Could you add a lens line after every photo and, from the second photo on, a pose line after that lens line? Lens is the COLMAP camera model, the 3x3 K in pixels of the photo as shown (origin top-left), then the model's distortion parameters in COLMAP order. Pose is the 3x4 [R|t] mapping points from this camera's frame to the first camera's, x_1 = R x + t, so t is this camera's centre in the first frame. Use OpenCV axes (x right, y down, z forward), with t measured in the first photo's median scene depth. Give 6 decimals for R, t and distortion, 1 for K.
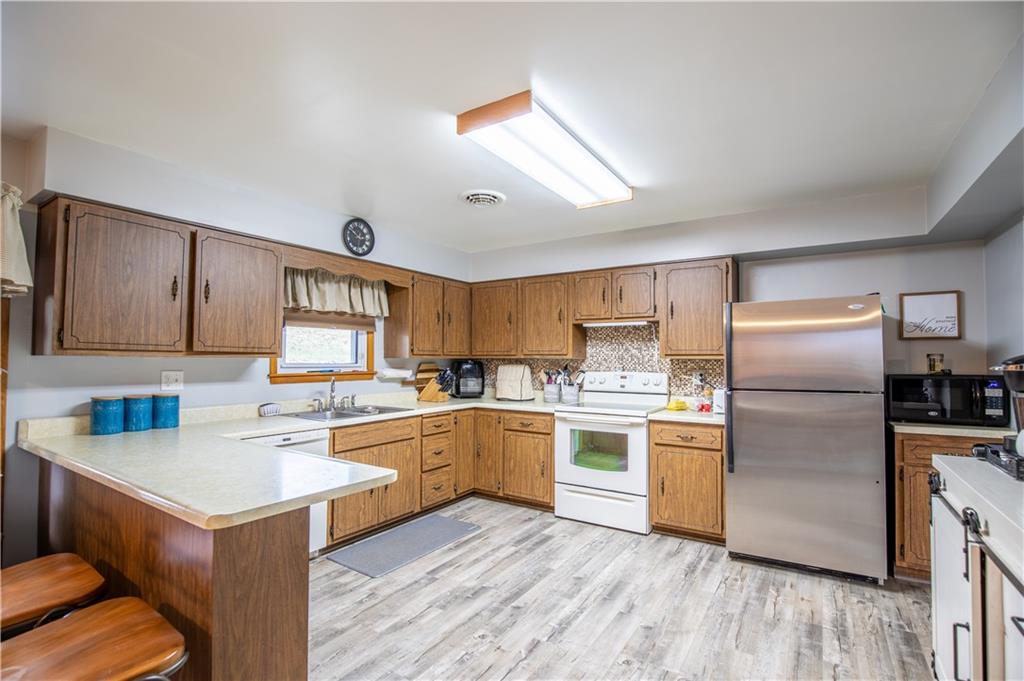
lens RADIAL K [[472.5, 0, 510.0], [0, 472.5, 341.1], [0, 0, 1]] dist [-0.024049, -0.000038]
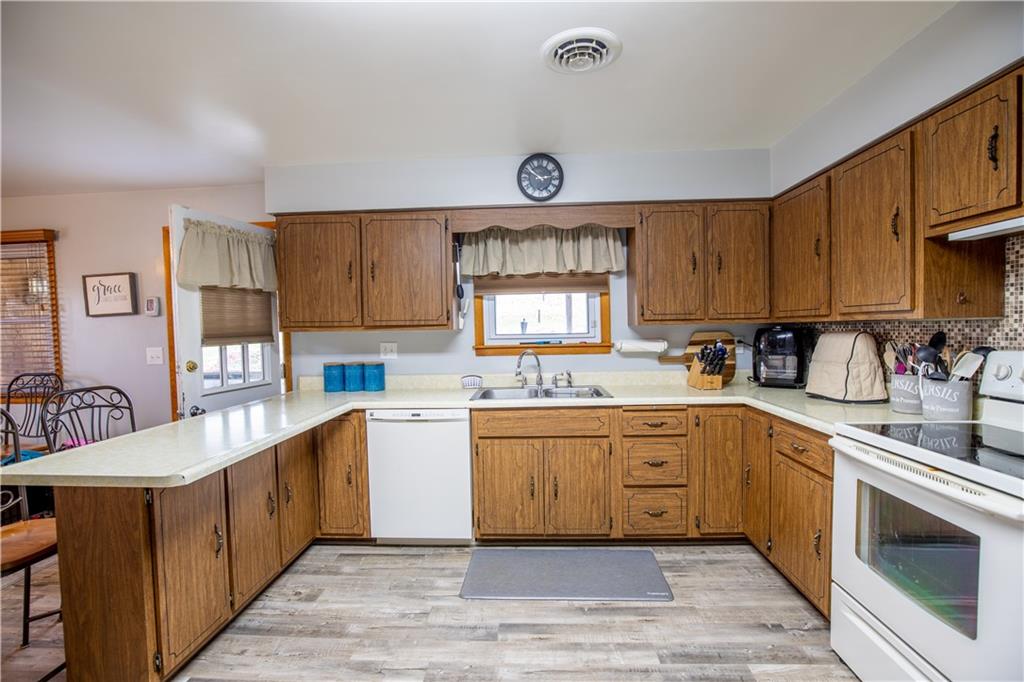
lens RADIAL K [[472.5, 0, 511.5], [0, 472.5, 343.5], [0, 0, 1]] dist [-0.024049, -0.000038]
pose [[0.509147, 0.013726, -0.860570, 0.352263], [0.053699, 0.997418, 0.047679, 0.021225], [0.859003, -0.070487, 0.507095, 0.530430]]
